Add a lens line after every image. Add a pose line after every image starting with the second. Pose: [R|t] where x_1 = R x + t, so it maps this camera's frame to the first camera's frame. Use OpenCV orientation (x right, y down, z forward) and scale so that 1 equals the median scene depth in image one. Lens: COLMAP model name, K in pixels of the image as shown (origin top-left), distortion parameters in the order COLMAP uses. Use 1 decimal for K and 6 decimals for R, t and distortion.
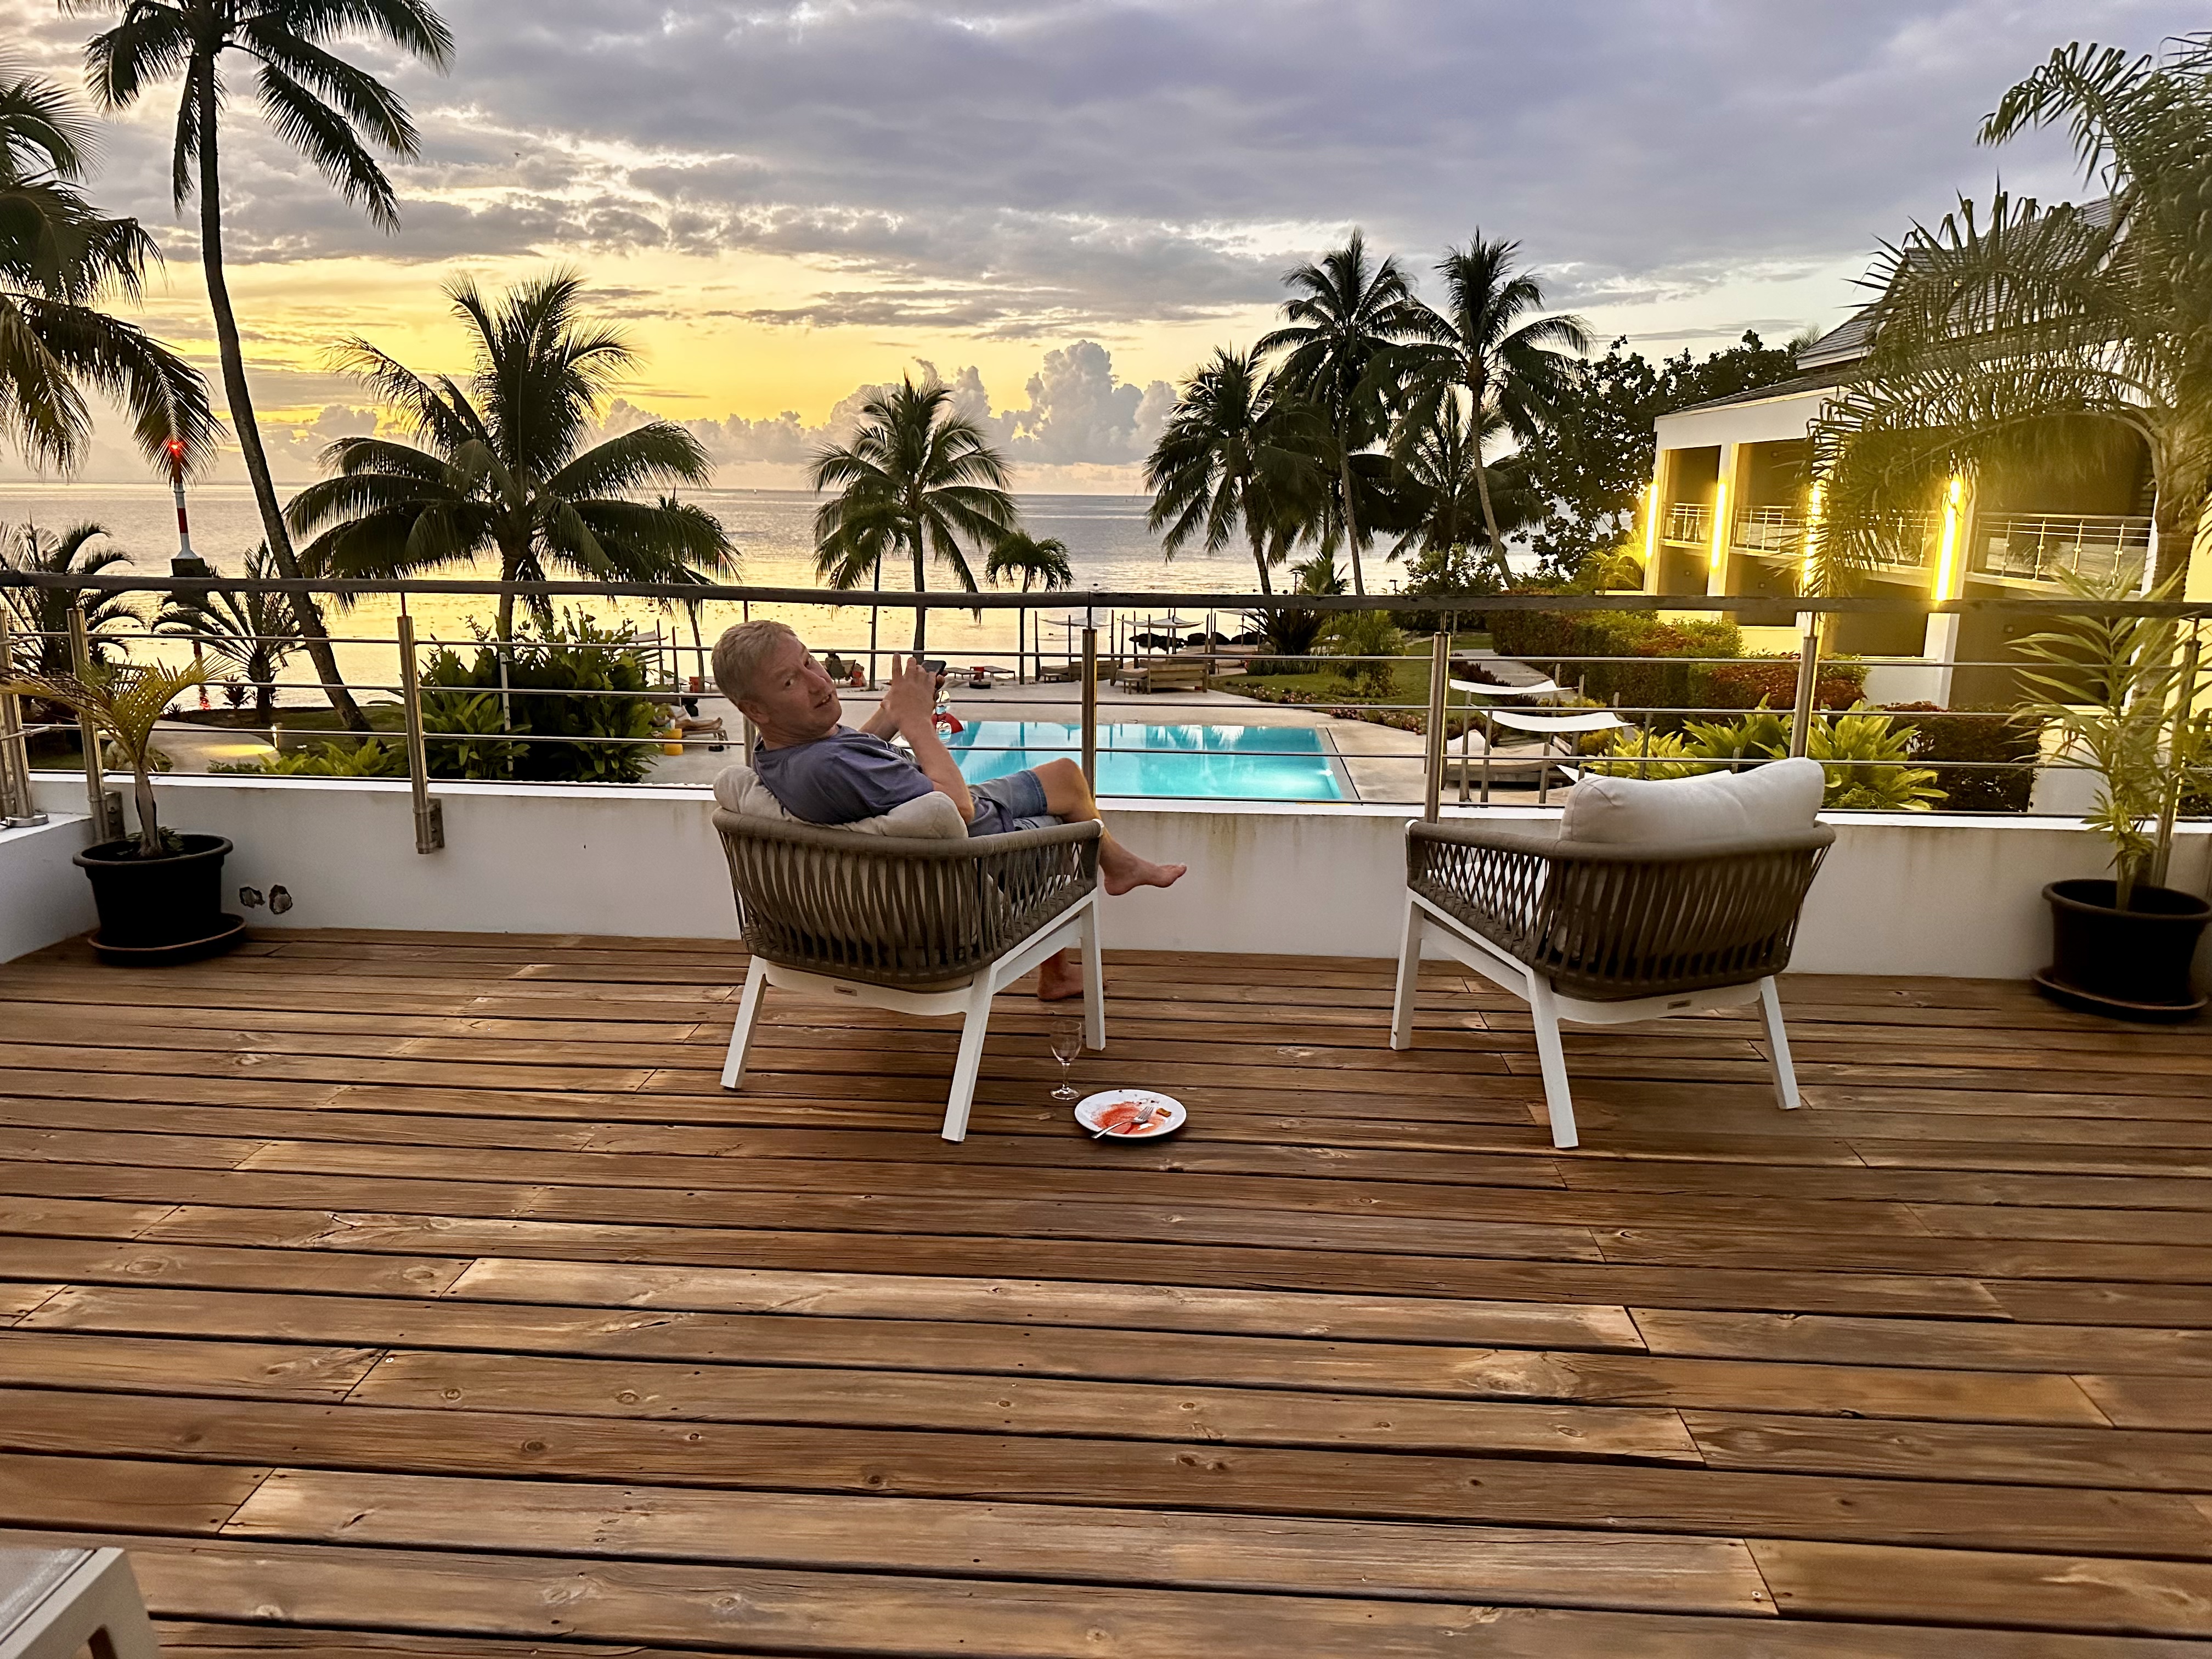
lens RADIAL K [[1575.5, 0, 1106.0], [0, 1575.5, 829.5], [0, 0, 1]] dist [0.072197, -0.094104]
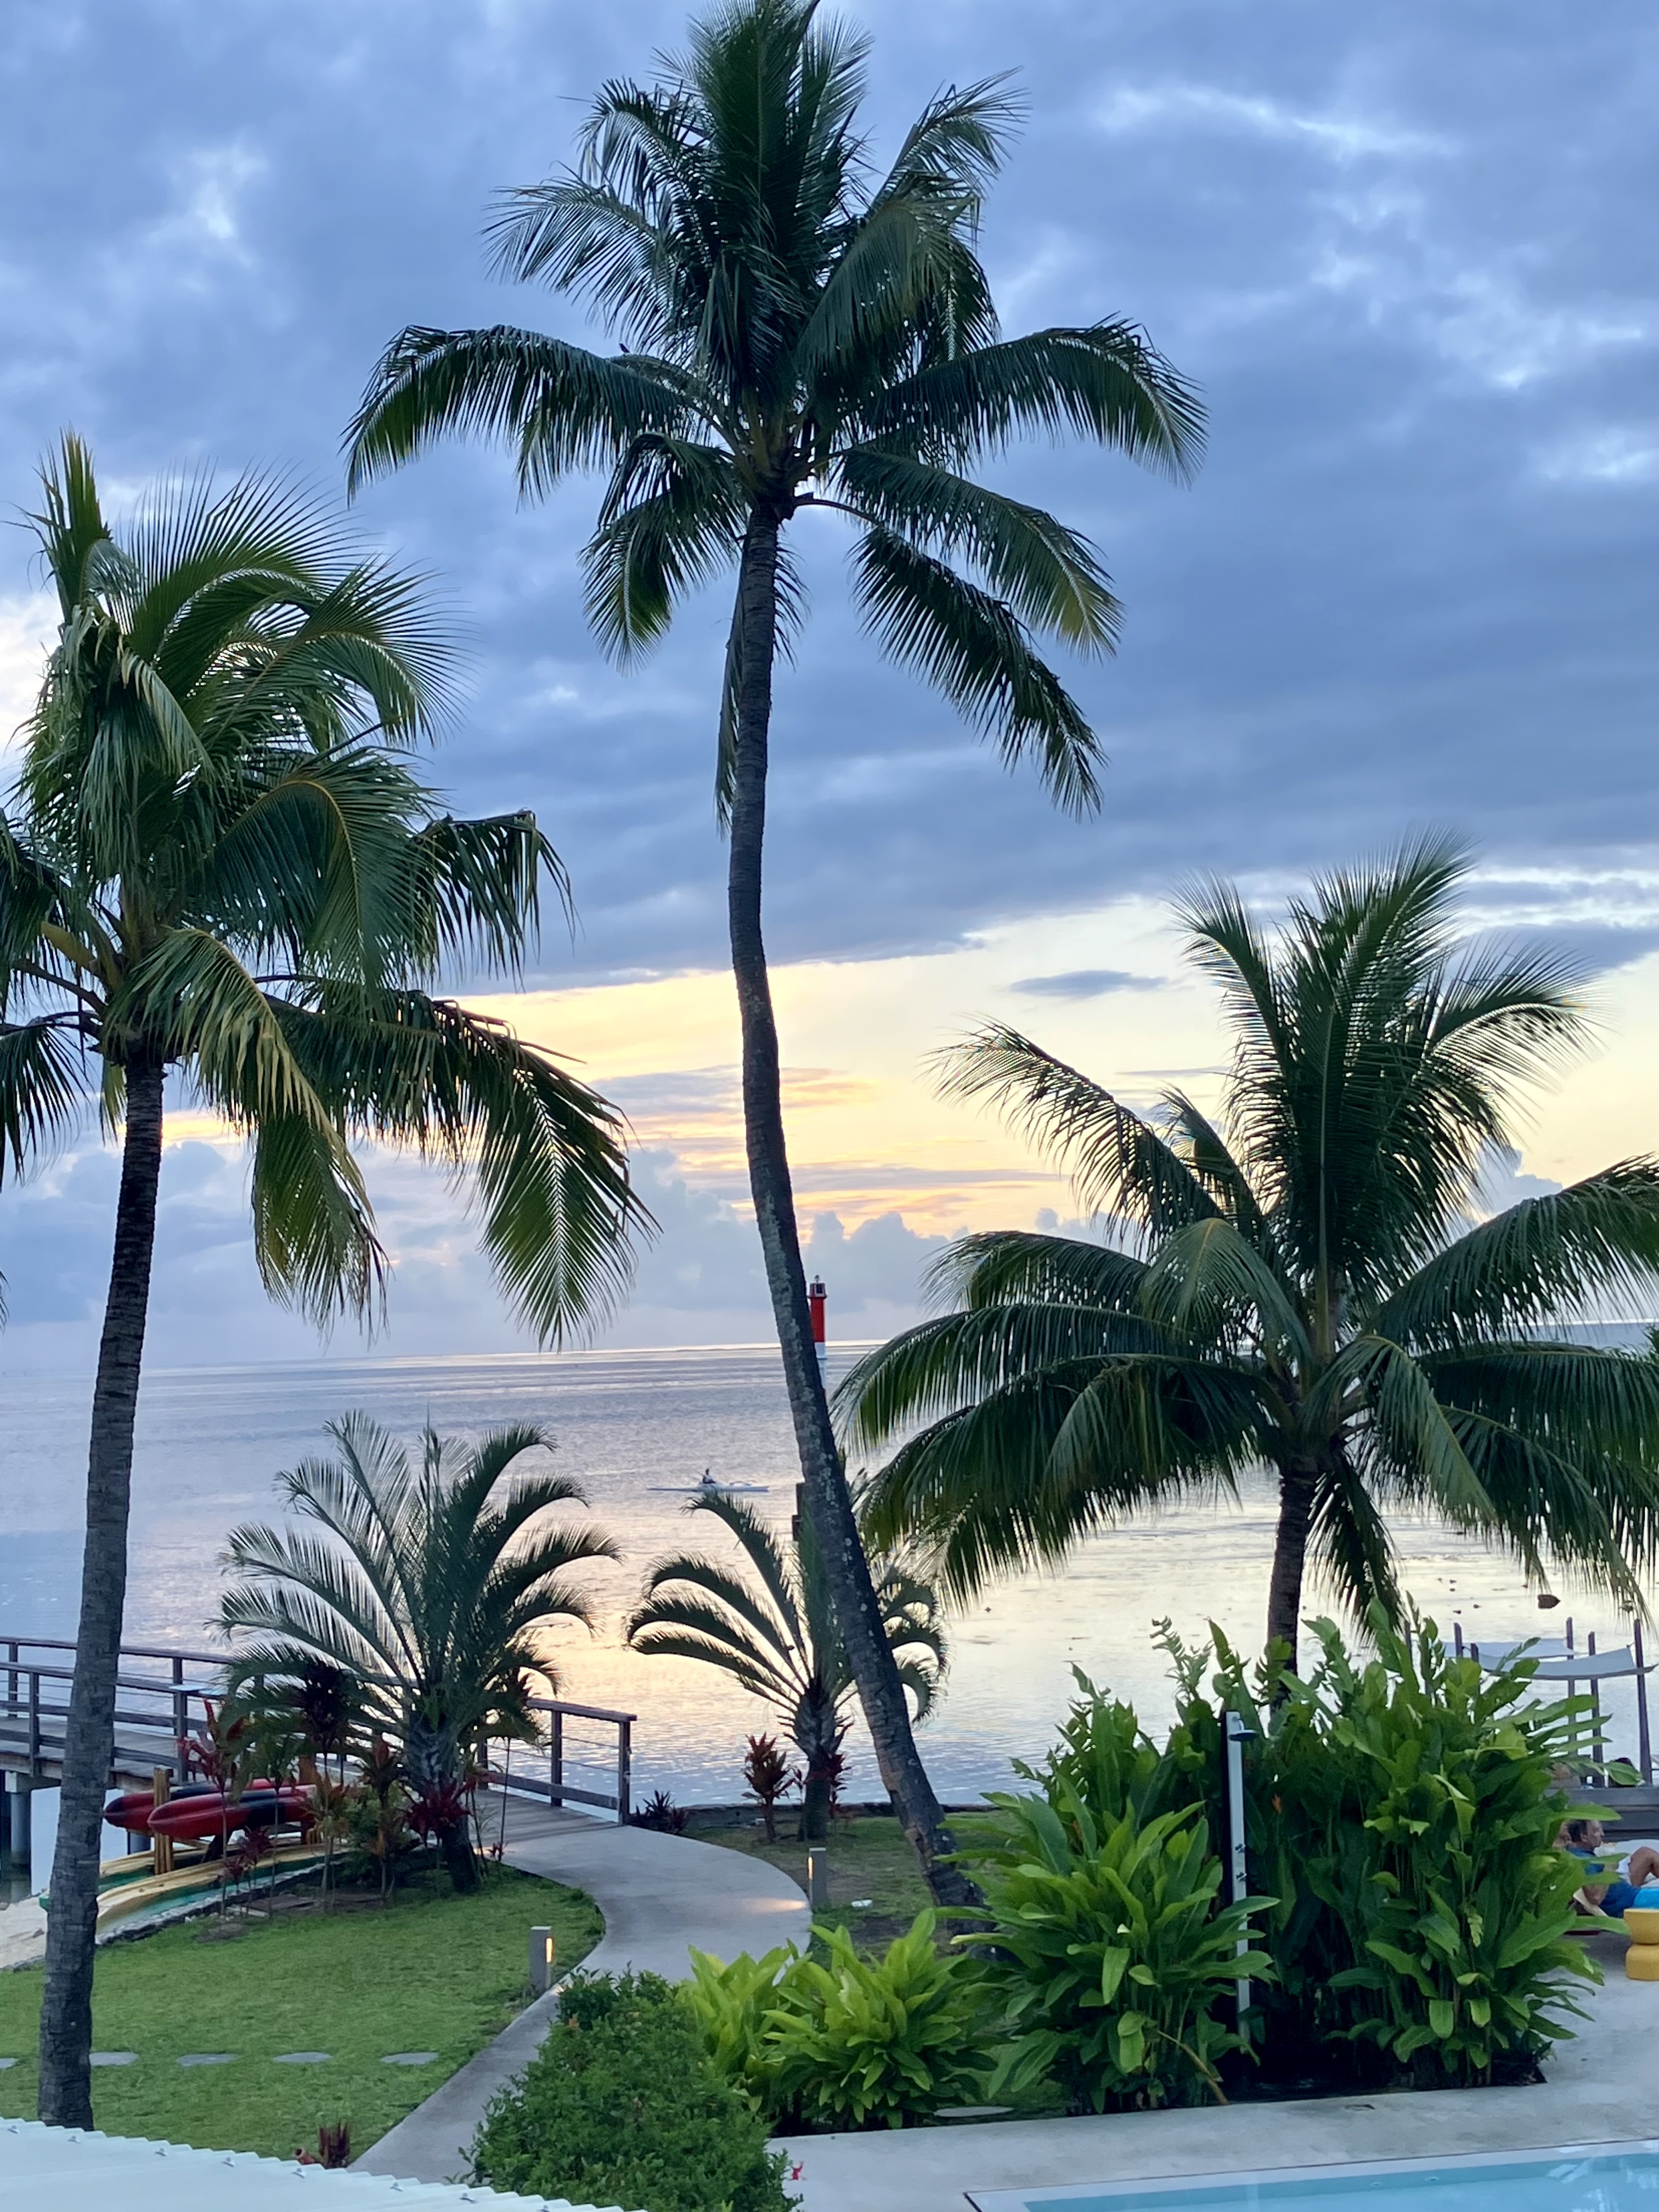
lens RADIAL K [[3286.0, 0, 829.5], [0, 3286.0, 1106.0], [0, 0, 1]] dist [0.179172, -0.119233]
pose [[0.859121, -0.071944, -0.506691, -0.009747], [-0.068766, 0.964863, -0.253595, -0.019469], [0.507132, 0.252711, 0.823987, 0.101691]]
